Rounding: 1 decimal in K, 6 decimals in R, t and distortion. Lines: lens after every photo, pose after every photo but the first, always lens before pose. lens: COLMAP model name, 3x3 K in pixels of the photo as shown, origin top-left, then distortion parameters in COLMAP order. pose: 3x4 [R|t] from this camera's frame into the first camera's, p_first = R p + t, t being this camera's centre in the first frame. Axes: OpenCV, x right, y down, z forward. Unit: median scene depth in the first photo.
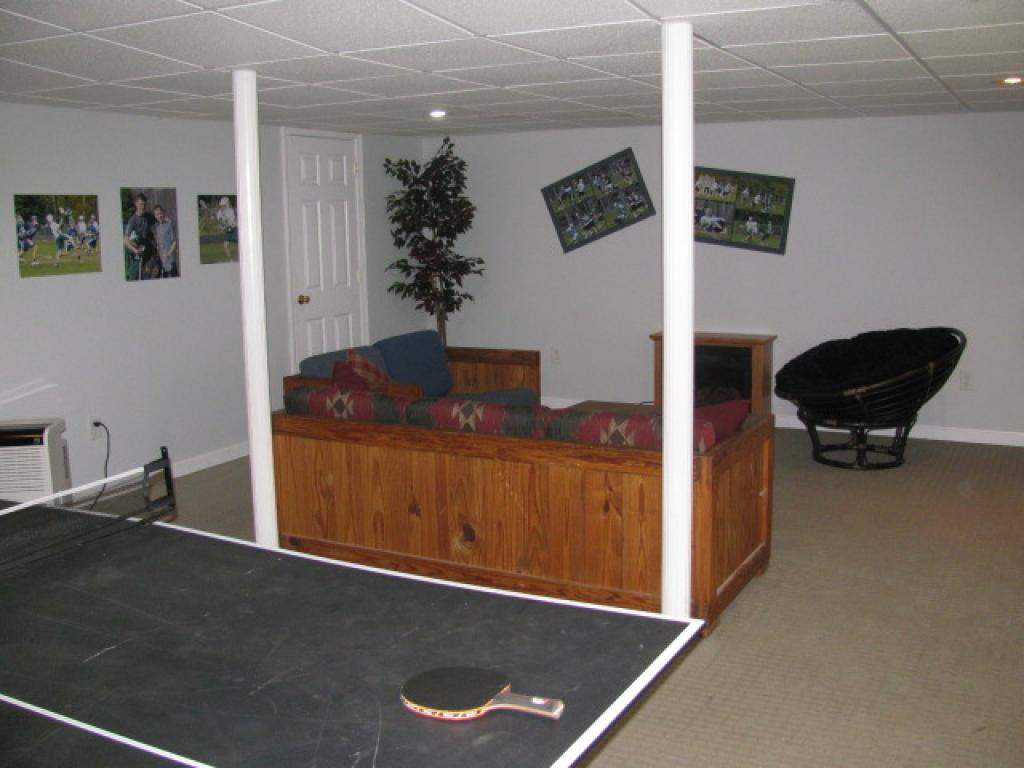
lens RADIAL K [[1060.0, 0, 524.8], [0, 1060.0, 384.3], [0, 0, 1]] dist [-0.219563, 0.255166]
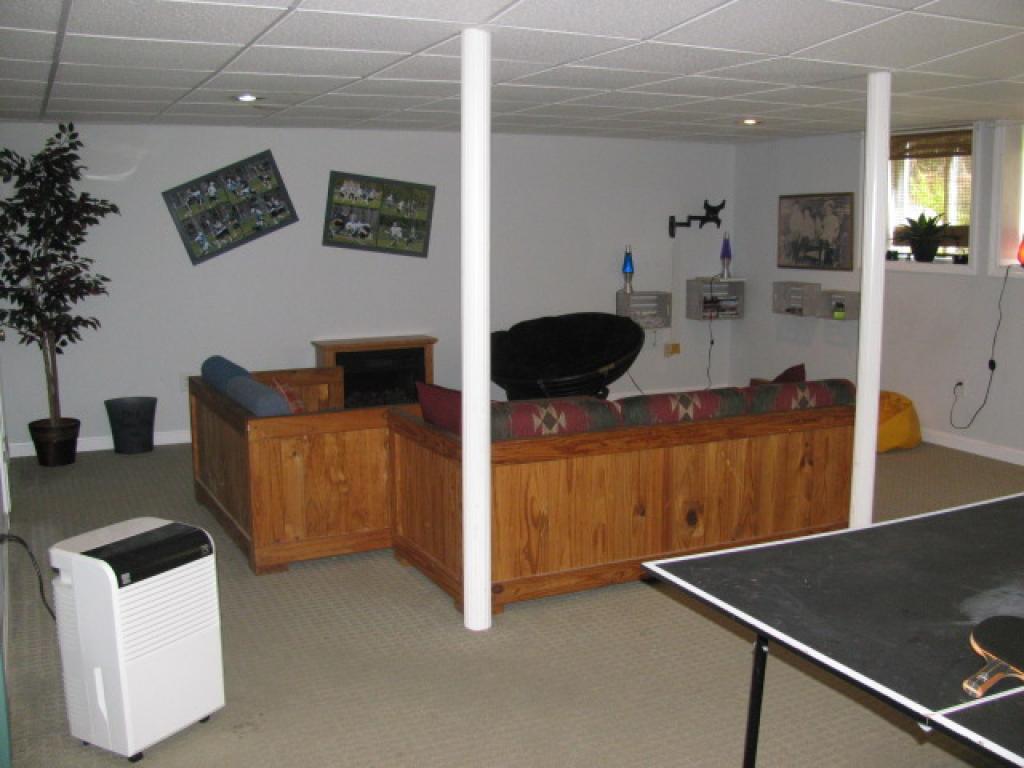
lens RADIAL K [[1080.7, 0, 512.0], [0, 1080.7, 384.0], [0, 0, 1]] dist [-0.245010, 0.455131]
pose [[0.589710, -0.108424, 0.800304, -0.574807], [0.122378, 0.991501, 0.044152, -0.034558], [-0.798289, 0.071903, 0.597967, 0.284566]]
